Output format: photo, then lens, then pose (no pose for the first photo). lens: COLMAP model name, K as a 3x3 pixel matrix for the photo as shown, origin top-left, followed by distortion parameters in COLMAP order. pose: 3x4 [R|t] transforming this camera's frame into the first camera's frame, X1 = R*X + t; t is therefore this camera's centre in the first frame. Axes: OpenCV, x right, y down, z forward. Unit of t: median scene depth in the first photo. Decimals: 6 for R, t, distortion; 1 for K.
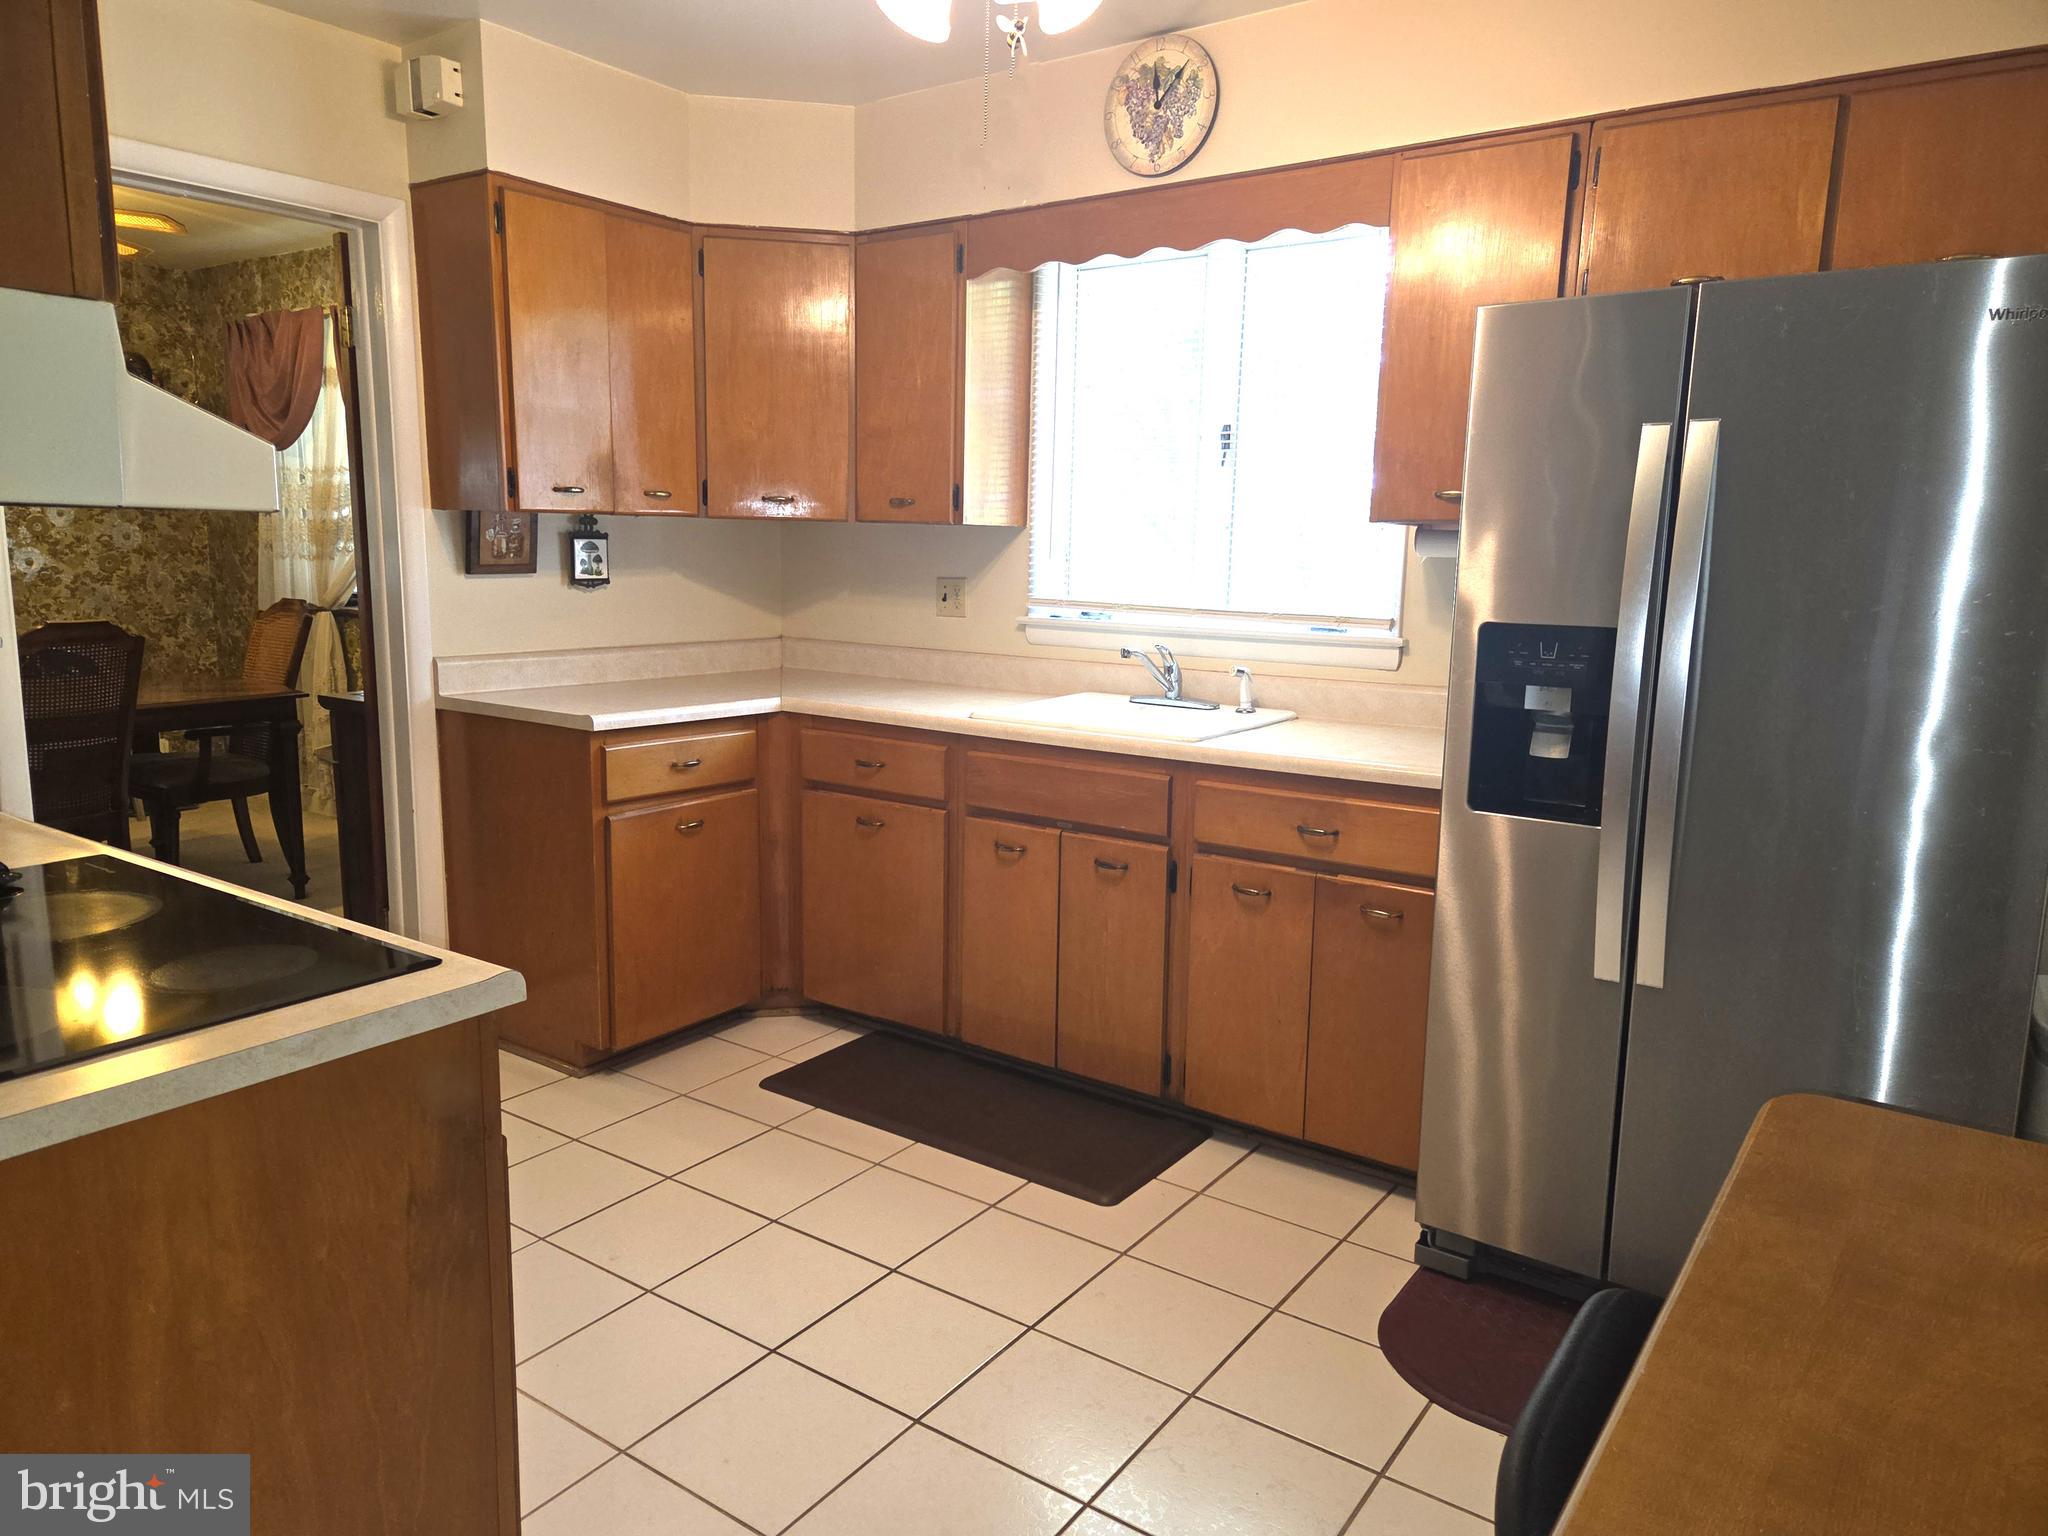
lens RADIAL K [[1378.8, 0, 1016.2], [0, 1378.8, 770.3], [0, 0, 1]] dist [0.069637, -0.057314]
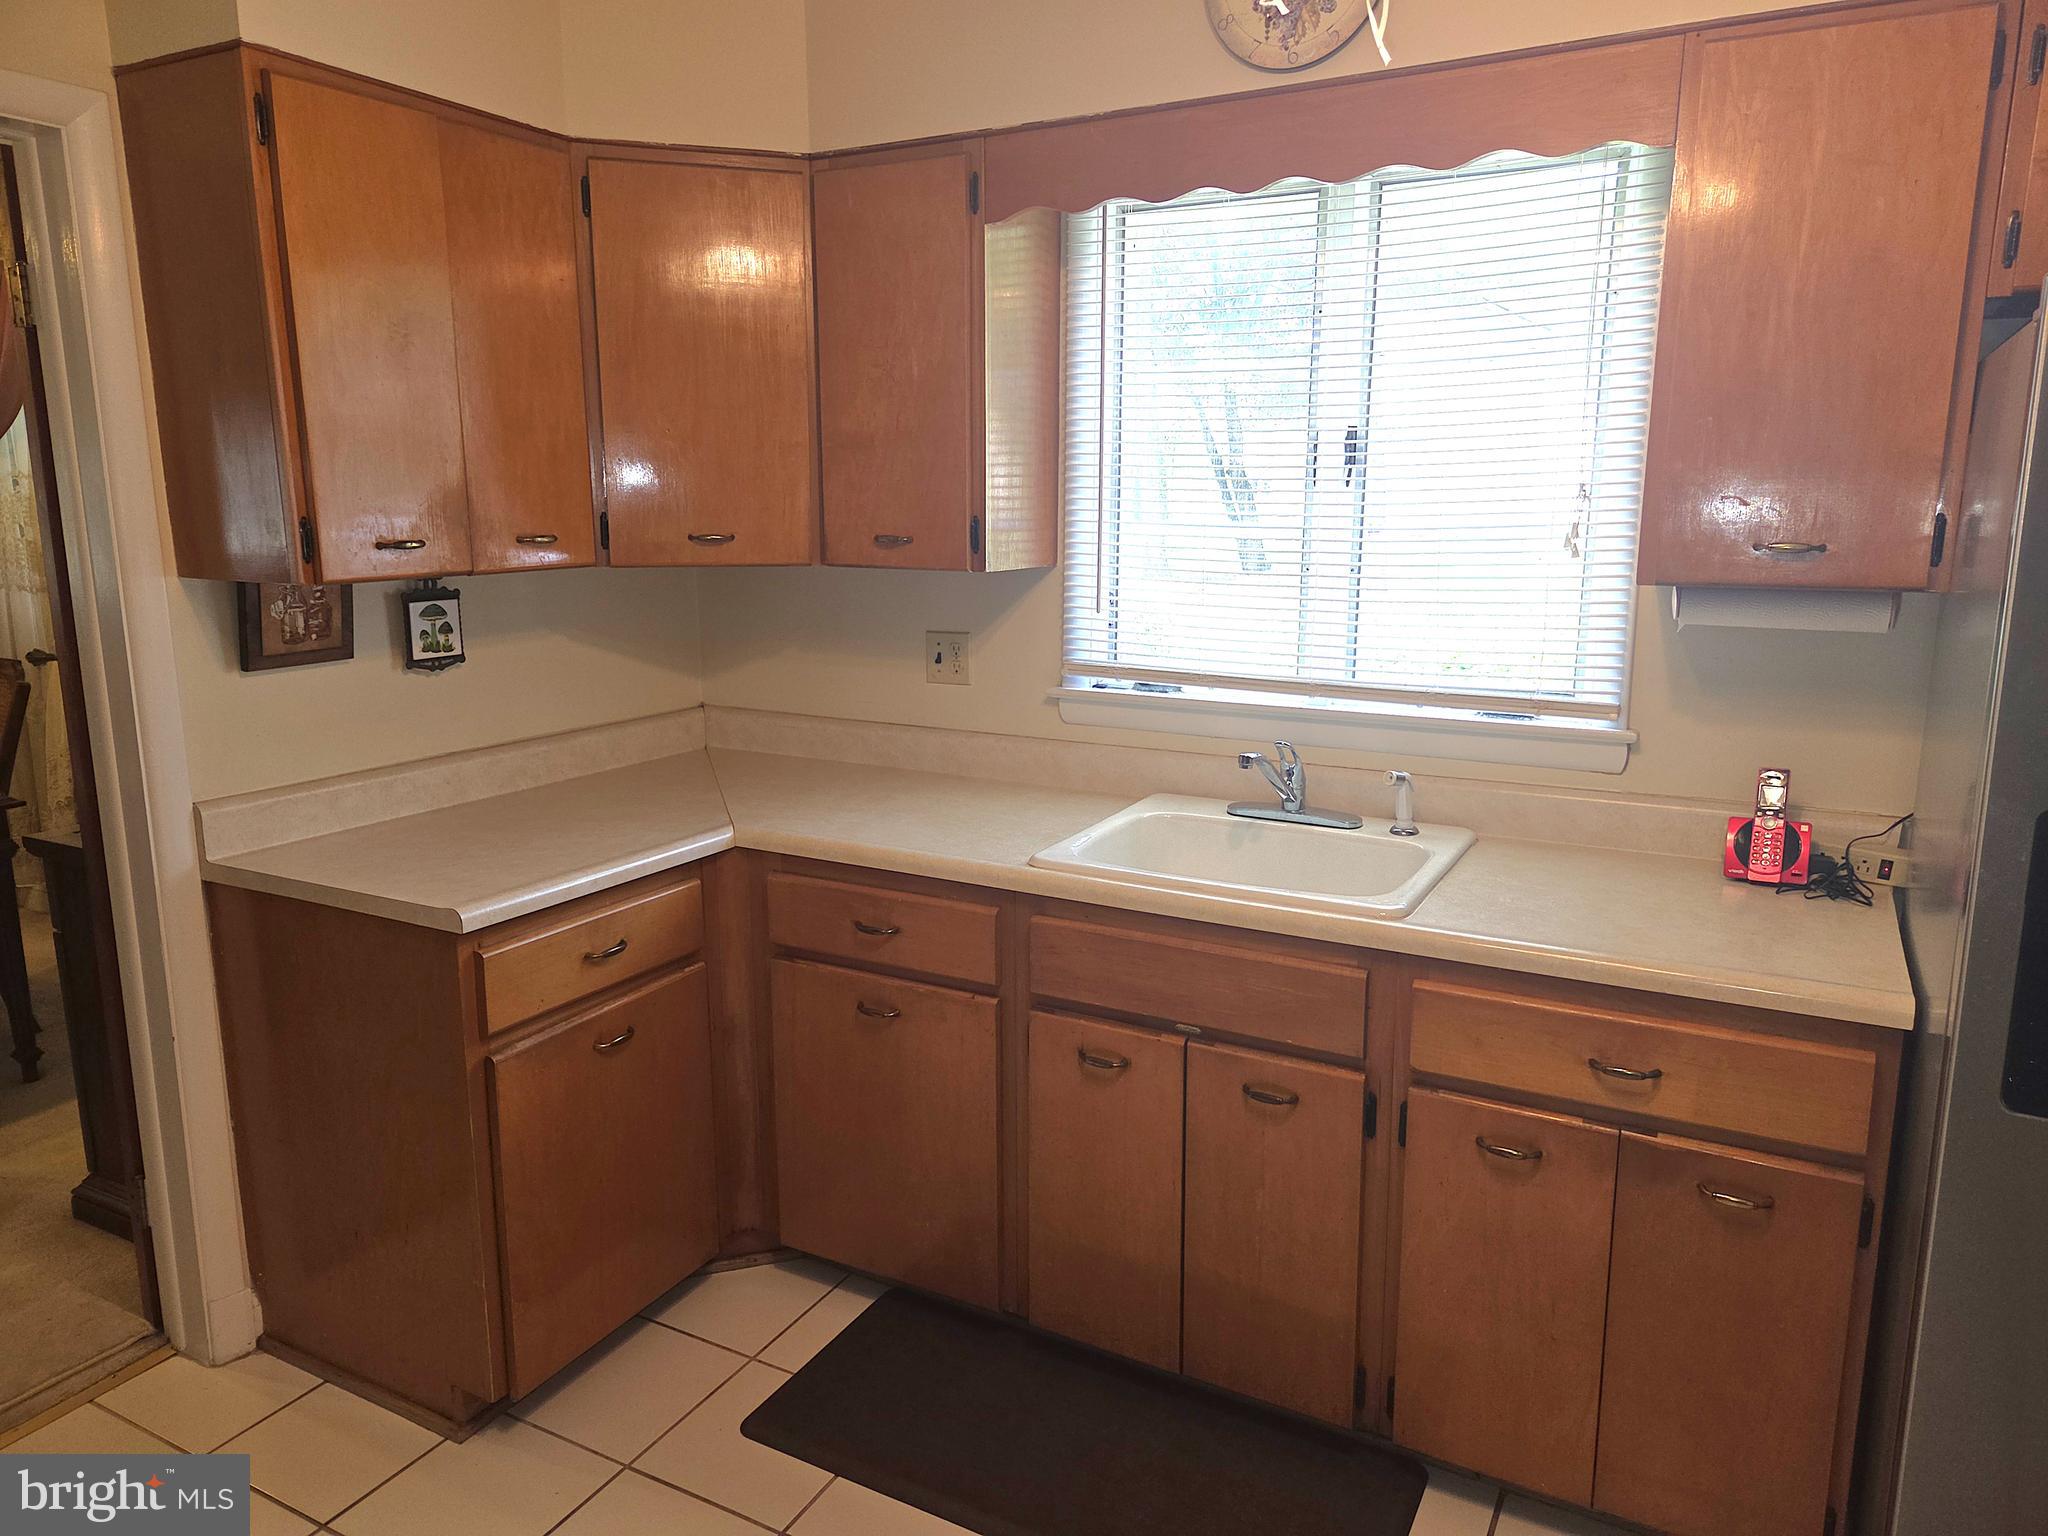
lens RADIAL K [[1378.8, 0, 1037.9], [0, 1378.8, 756.7], [0, 0, 1]] dist [0.069637, -0.057314]
pose [[0.991834, -0.040922, 0.120790, -0.107339], [0.037781, 0.998889, 0.028179, -0.108312], [-0.121809, -0.023386, 0.992278, 0.307891]]
